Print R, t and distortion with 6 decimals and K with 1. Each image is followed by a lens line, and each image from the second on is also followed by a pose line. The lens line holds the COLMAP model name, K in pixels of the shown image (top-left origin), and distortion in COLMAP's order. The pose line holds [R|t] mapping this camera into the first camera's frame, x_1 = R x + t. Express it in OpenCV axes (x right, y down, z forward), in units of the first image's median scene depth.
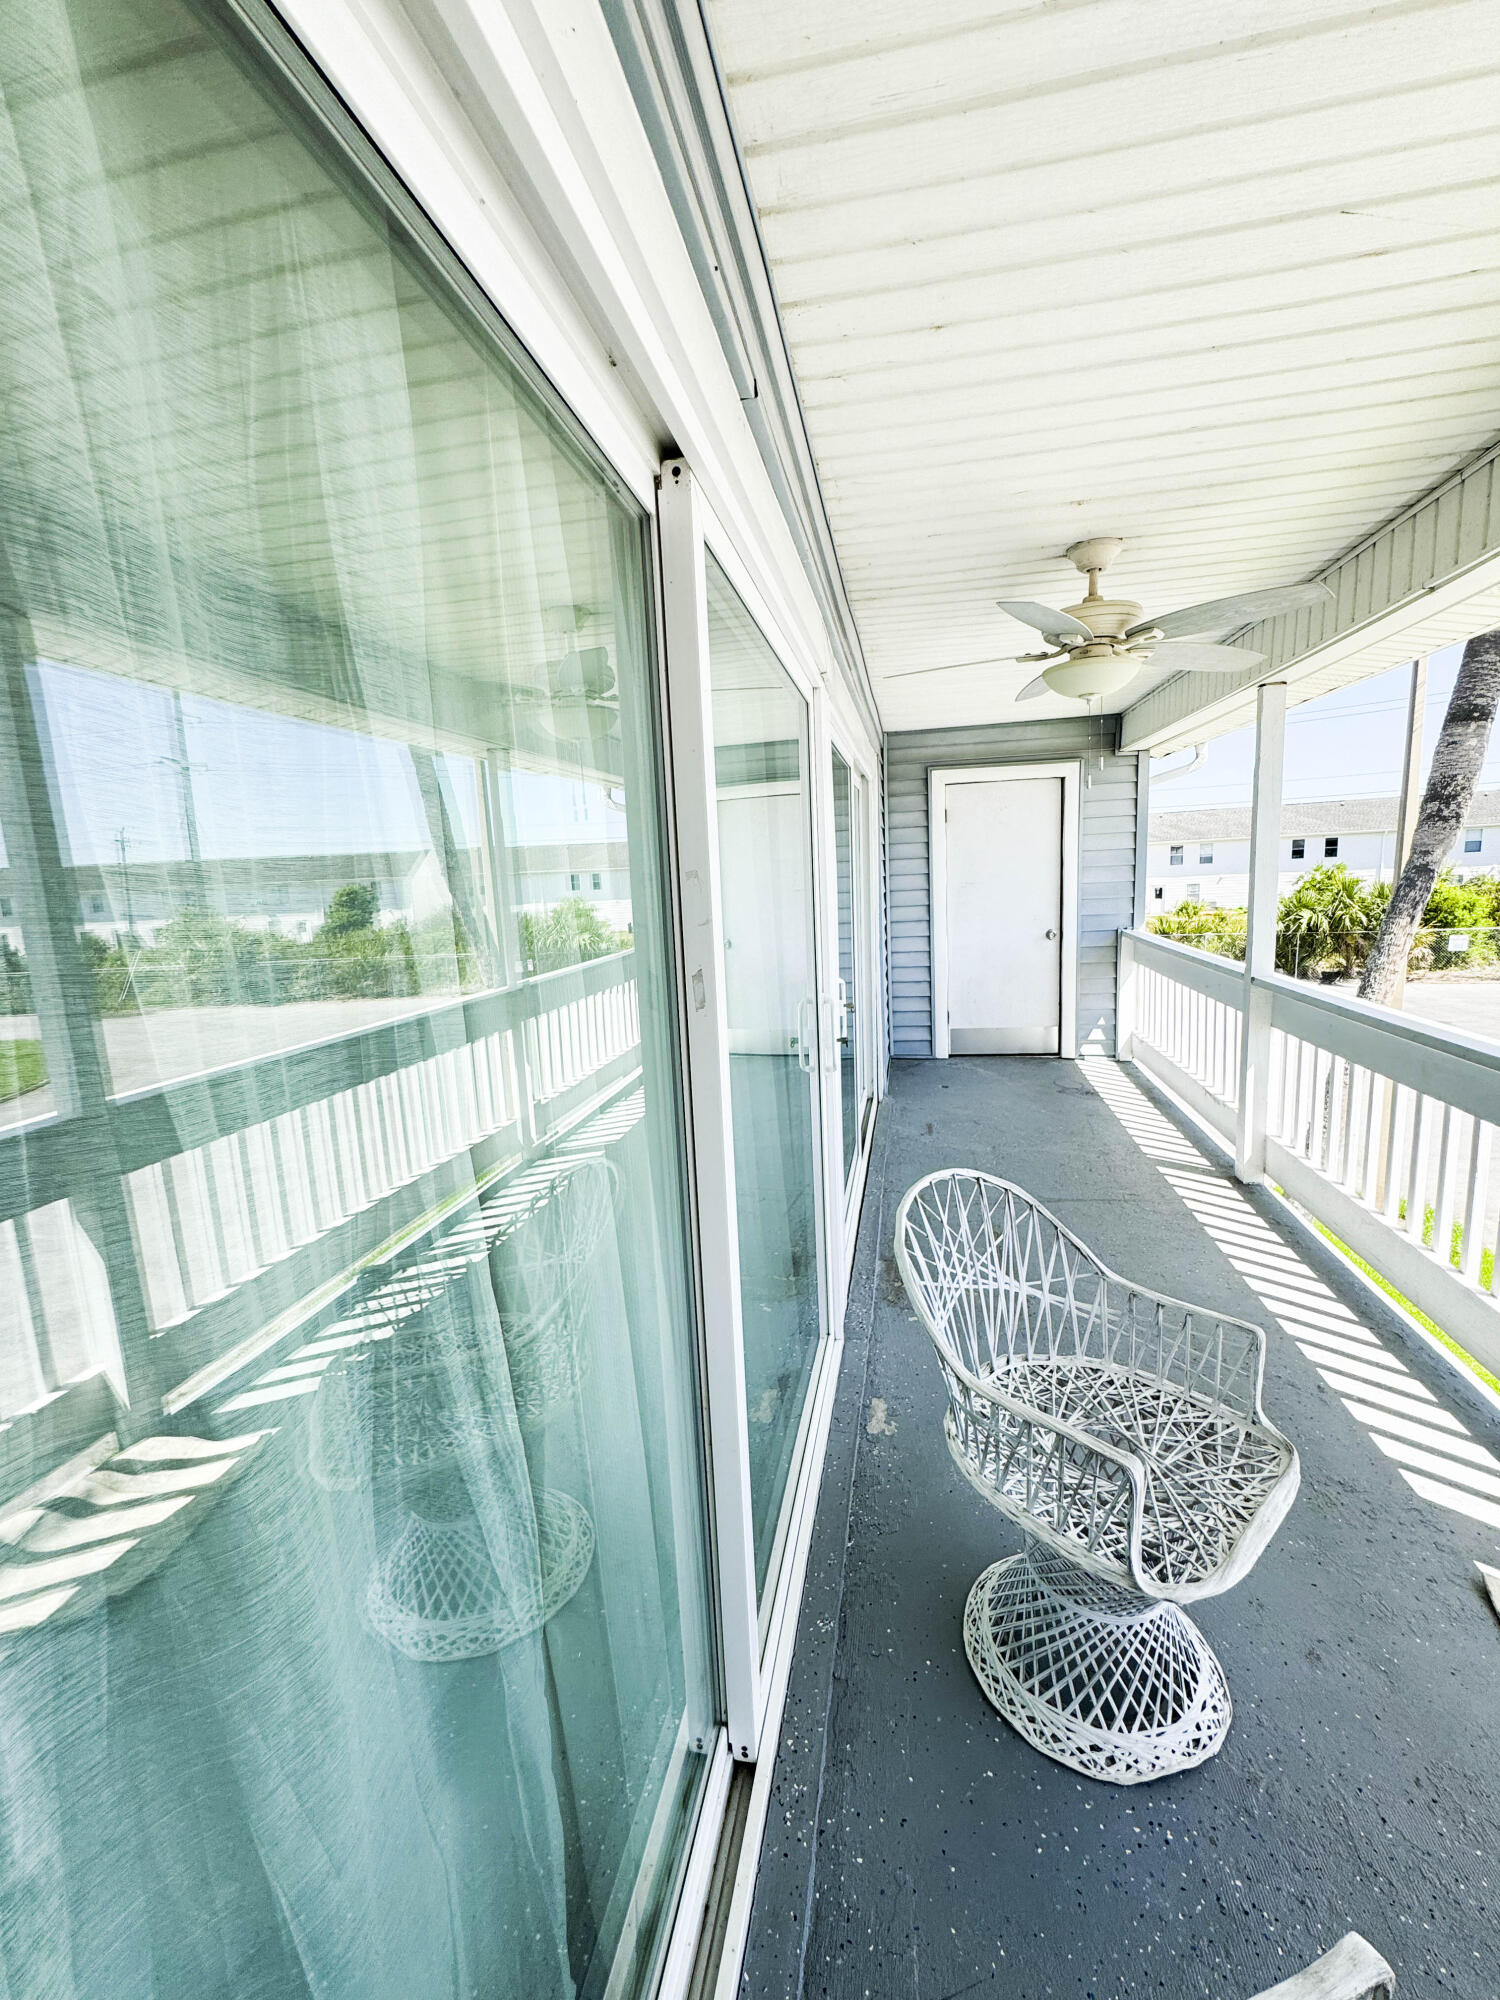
lens RADIAL K [[799.7, 0, 757.5], [0, 799.7, 998.0], [0, 0, 1]] dist [-0.001754, -0.000527]
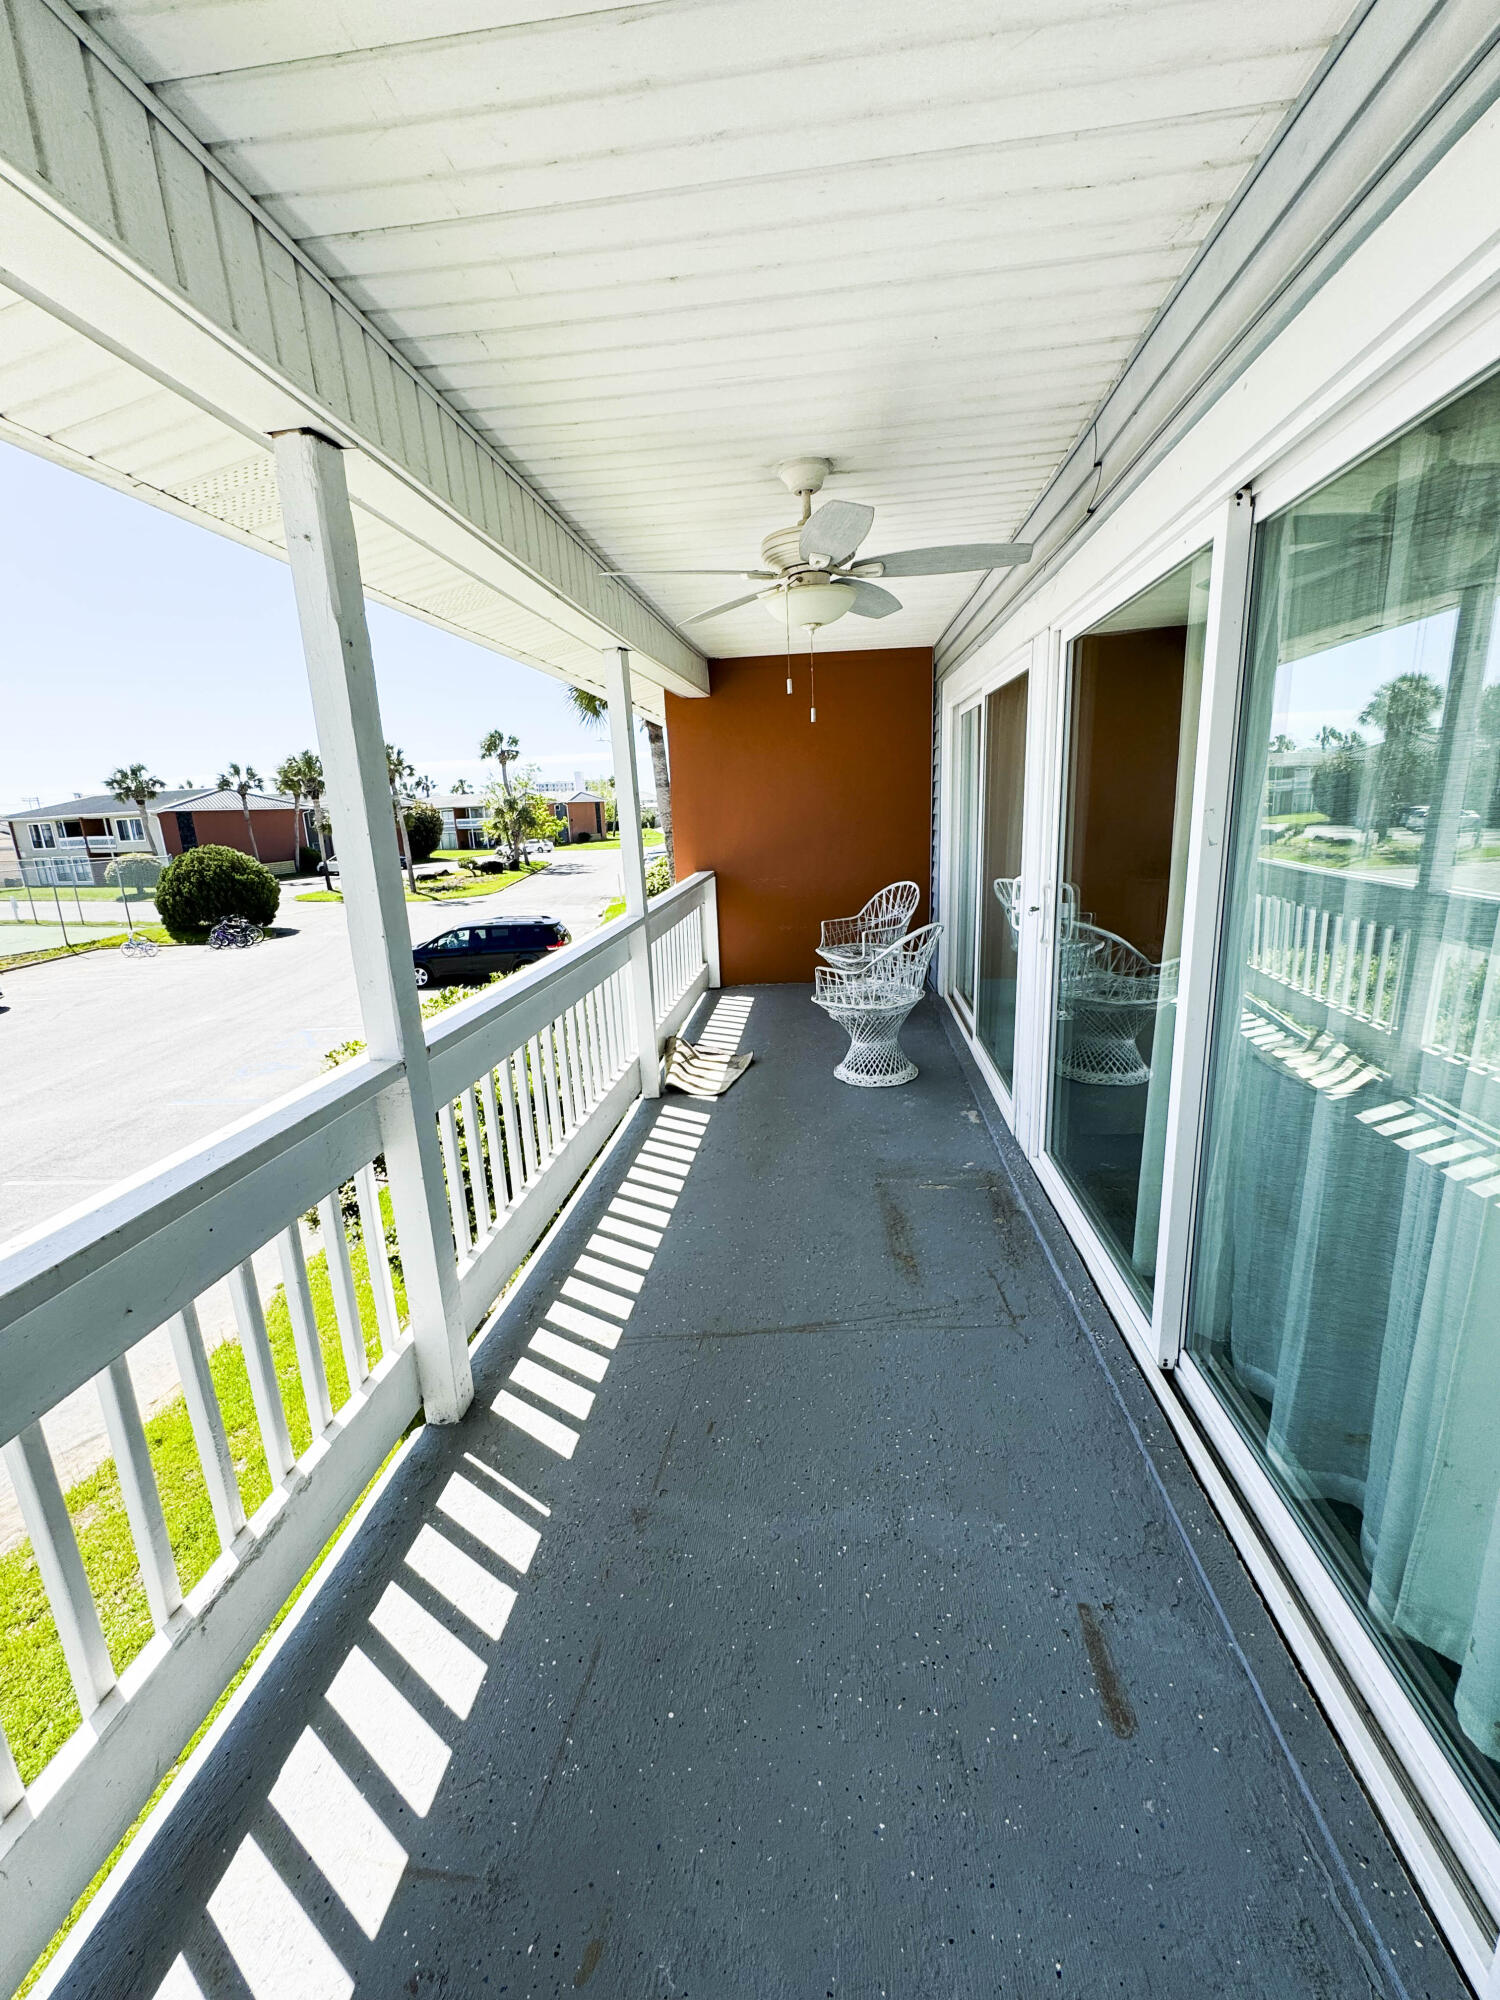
lens RADIAL K [[799.7, 0, 741.4], [0, 799.7, 998.2], [0, 0, 1]] dist [-0.001754, -0.000527]
pose [[-0.991589, 0.118683, -0.051631, 0.412830], [0.090254, 0.919991, 0.381407, -0.234249], [0.092767, 0.373539, -0.922964, 1.441568]]
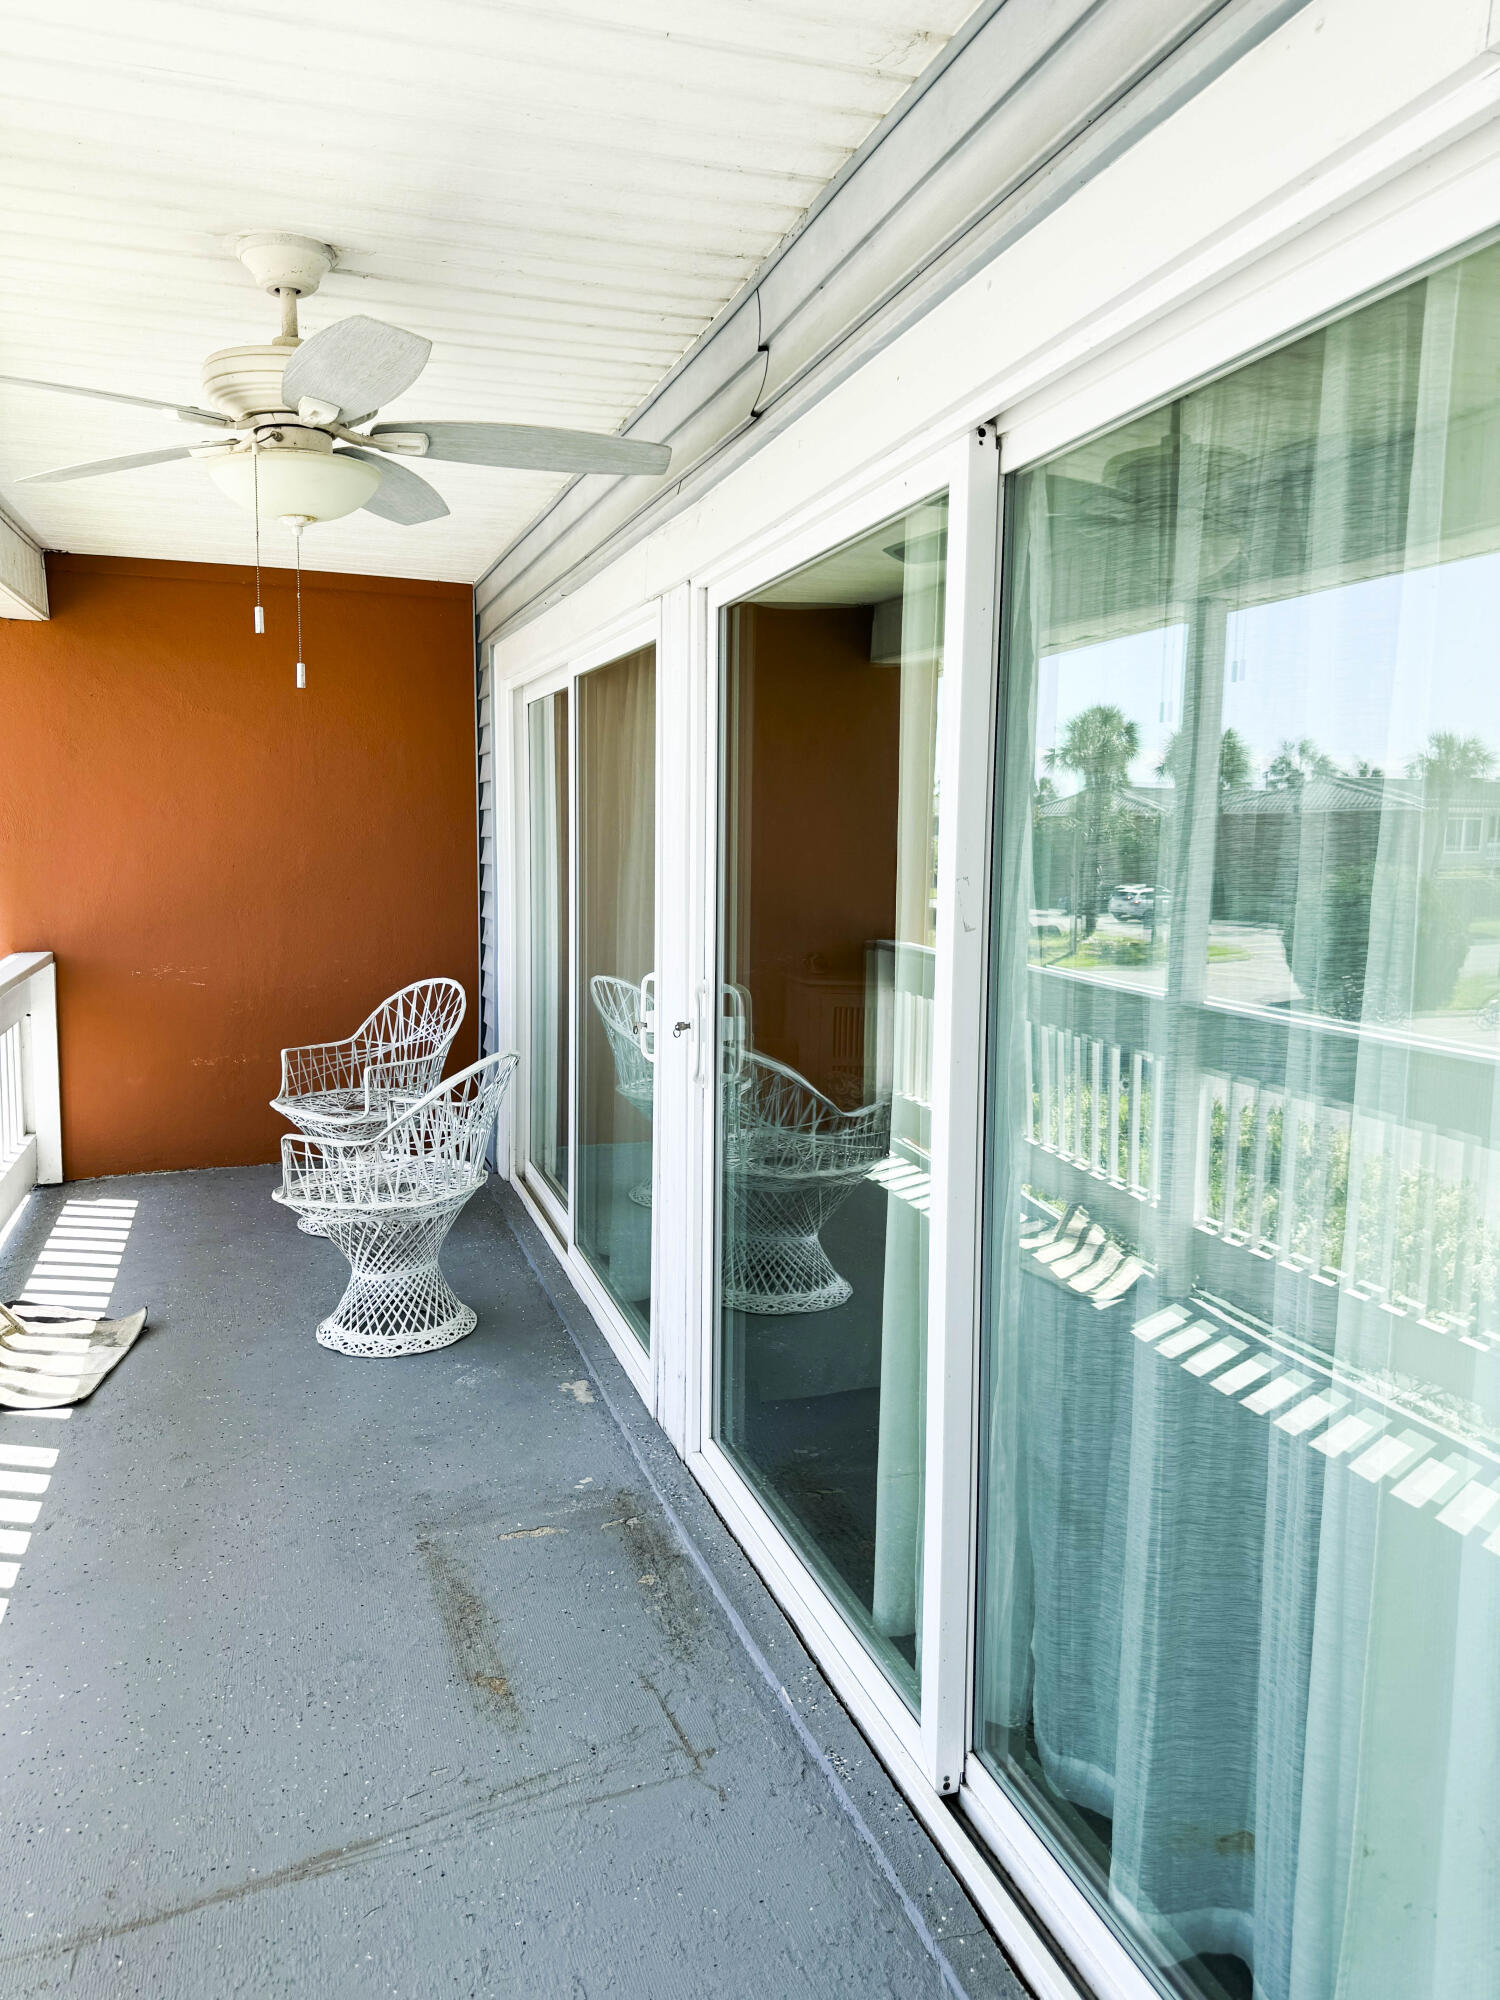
lens RADIAL K [[1420.2, 0, 738.6], [0, 1420.2, 998.8], [0, 0, 1]] dist [0.042039, -0.052406]
pose [[-0.874768, 0.102865, -0.473497, 0.441862], [-0.033642, 0.961954, 0.271132, -0.233403], [0.483373, 0.253107, -0.838026, 1.425760]]
